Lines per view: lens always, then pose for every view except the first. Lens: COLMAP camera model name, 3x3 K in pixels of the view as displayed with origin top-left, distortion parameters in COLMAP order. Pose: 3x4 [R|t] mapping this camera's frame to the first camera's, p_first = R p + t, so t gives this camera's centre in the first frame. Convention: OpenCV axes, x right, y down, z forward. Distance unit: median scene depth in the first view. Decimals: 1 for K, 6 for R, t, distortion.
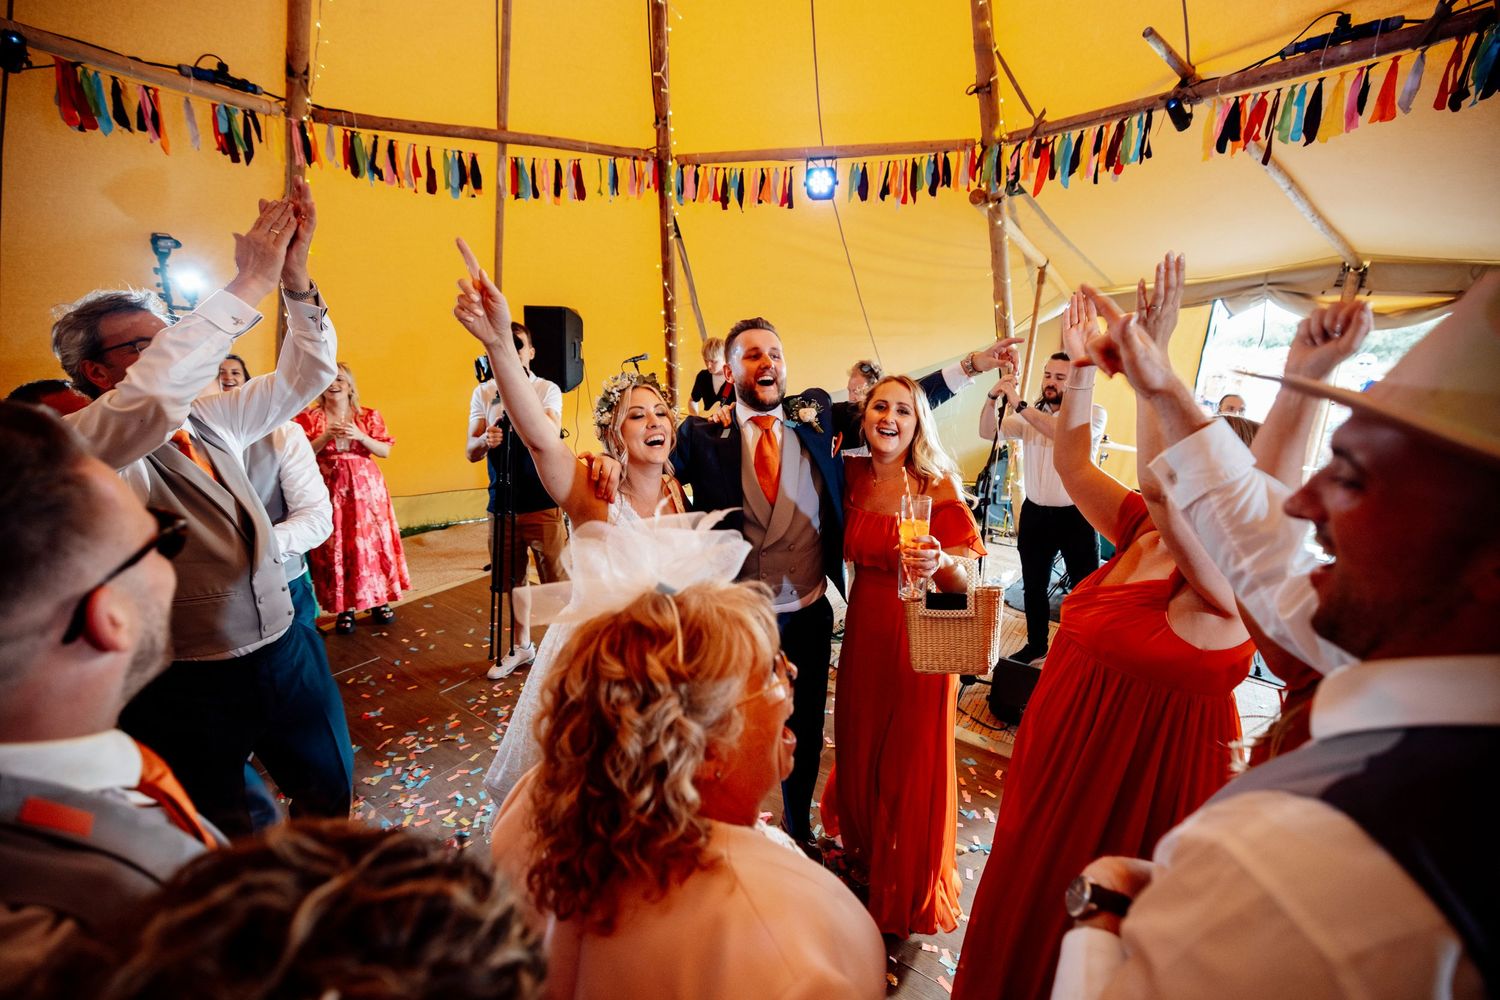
lens RADIAL K [[653.1, 0, 746.1], [0, 653.1, 473.5], [0, 0, 1]] dist [-0.026407, 0.004575]
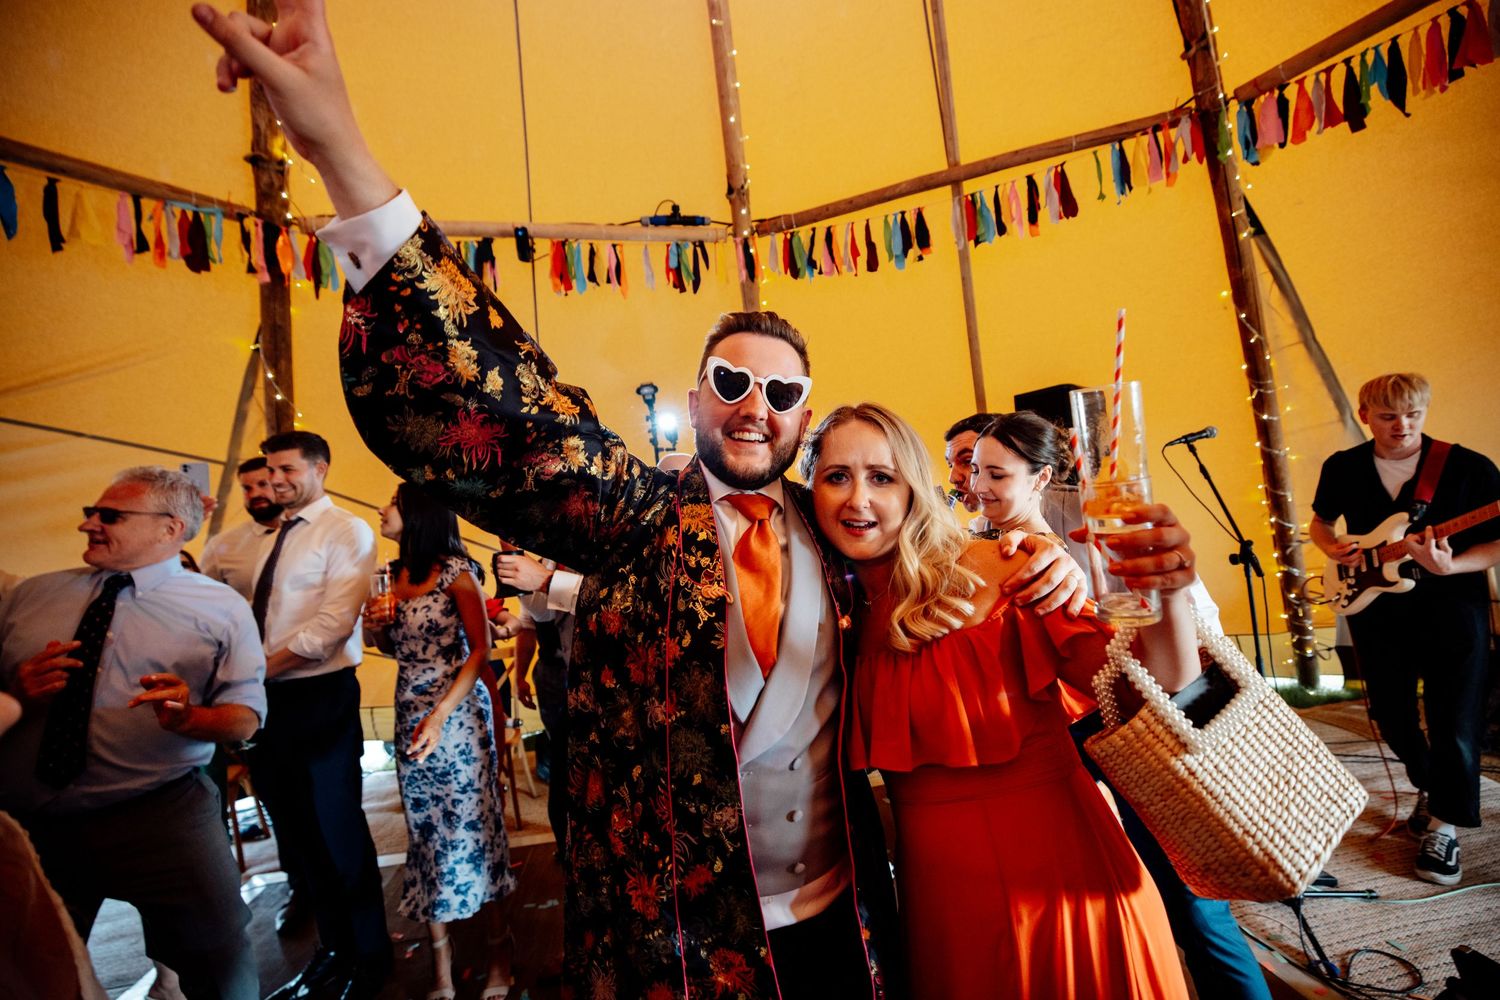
lens RADIAL K [[653.1, 0, 746.1], [0, 653.1, 473.5], [0, 0, 1]] dist [-0.026407, 0.004575]
pose [[0.690545, -0.112684, -0.714458, -0.040095], [-0.039048, 0.980541, -0.192392, -0.022037], [0.722235, 0.160753, 0.672708, 0.364443]]
